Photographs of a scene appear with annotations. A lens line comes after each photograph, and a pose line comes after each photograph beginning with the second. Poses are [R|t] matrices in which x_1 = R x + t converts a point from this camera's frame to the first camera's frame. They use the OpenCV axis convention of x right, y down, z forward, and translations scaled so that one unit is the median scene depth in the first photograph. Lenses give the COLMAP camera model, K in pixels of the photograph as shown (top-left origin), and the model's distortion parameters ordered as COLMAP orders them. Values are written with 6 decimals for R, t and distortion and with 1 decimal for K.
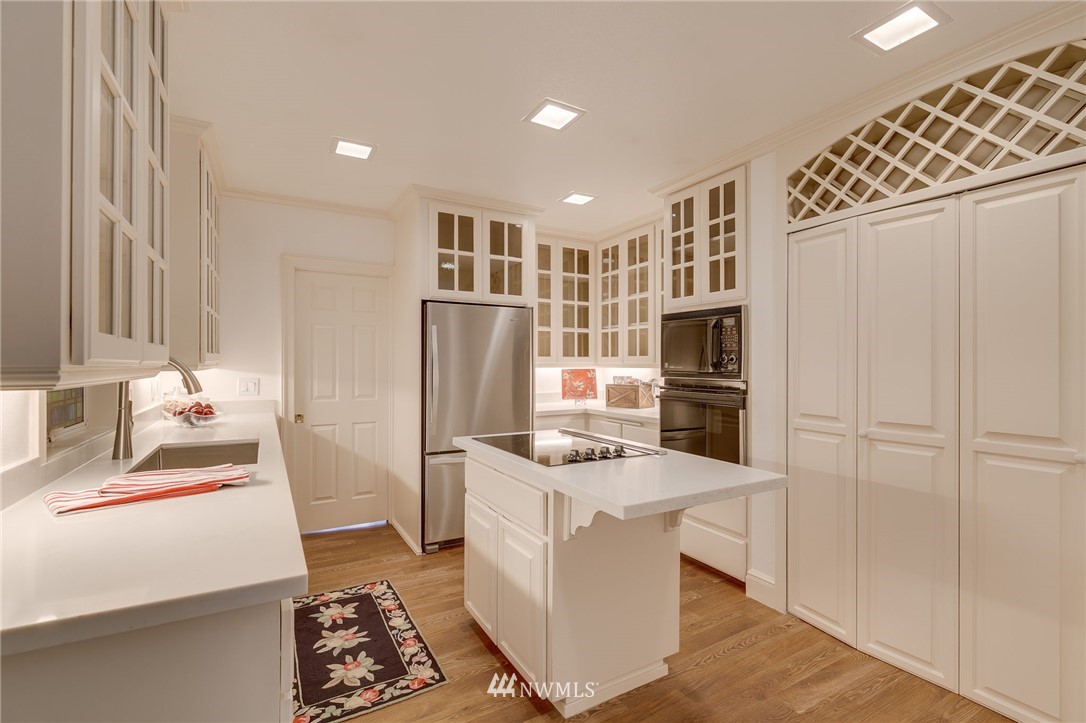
lens RADIAL K [[482.4, 0, 543.7], [0, 482.4, 360.0], [0, 0, 1]] dist [-0.000864, -0.000494]
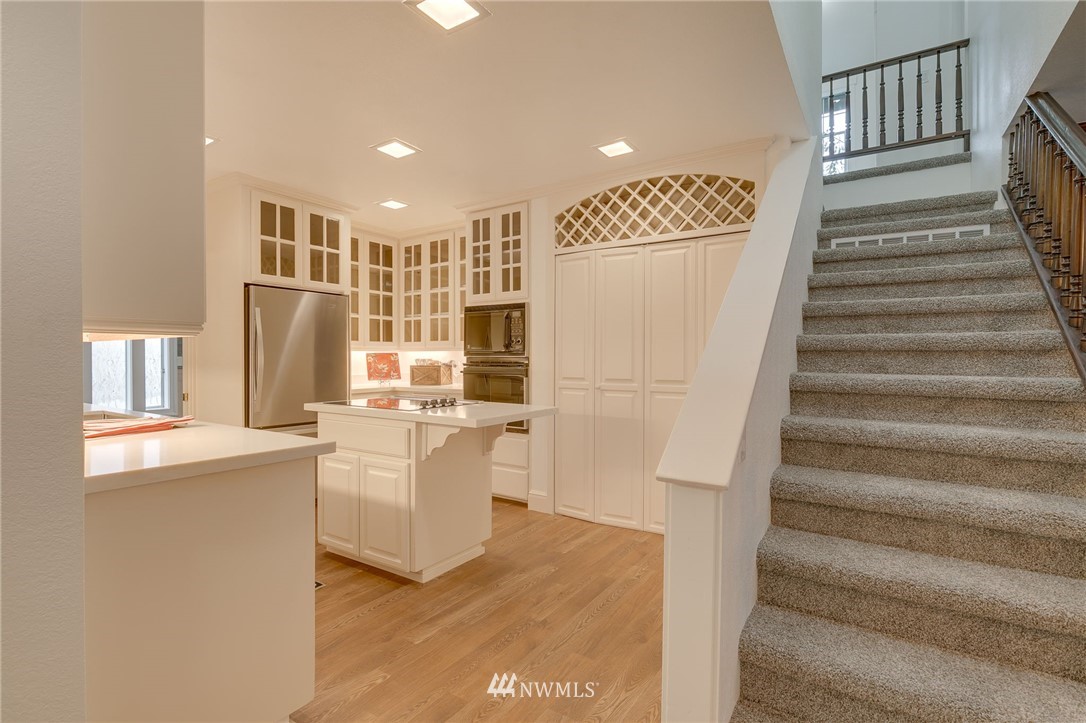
lens RADIAL K [[505.8, 0, 538.7], [0, 505.8, 359.2], [0, 0, 1]] dist [-0.002180, -0.000411]
pose [[0.896422, -0.003094, 0.443191, -0.191755], [-0.001652, 0.999945, 0.010322, 0.032892], [-0.443199, -0.009985, 0.896368, -0.310627]]
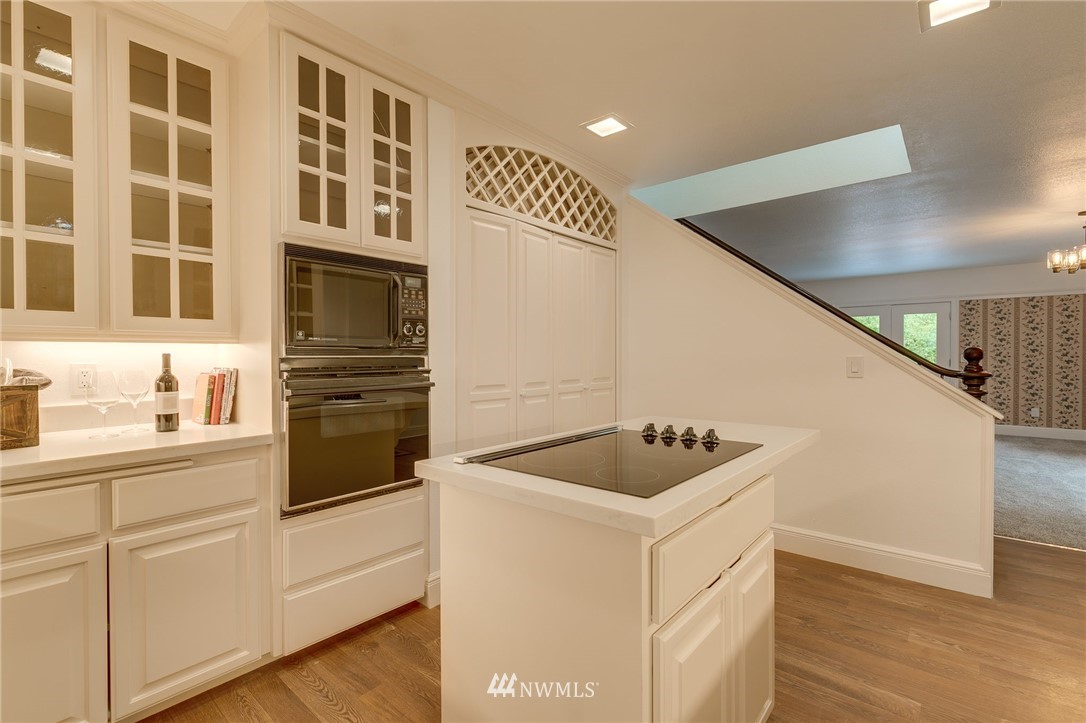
lens RADIAL K [[505.8, 0, 538.7], [0, 505.8, 359.2], [0, 0, 1]] dist [-0.002180, -0.000411]
pose [[-0.340649, -0.010172, 0.940136, -0.450361], [-0.003615, 0.999948, 0.009509, 0.036217], [-0.940184, -0.000159, -0.340668, 1.054492]]
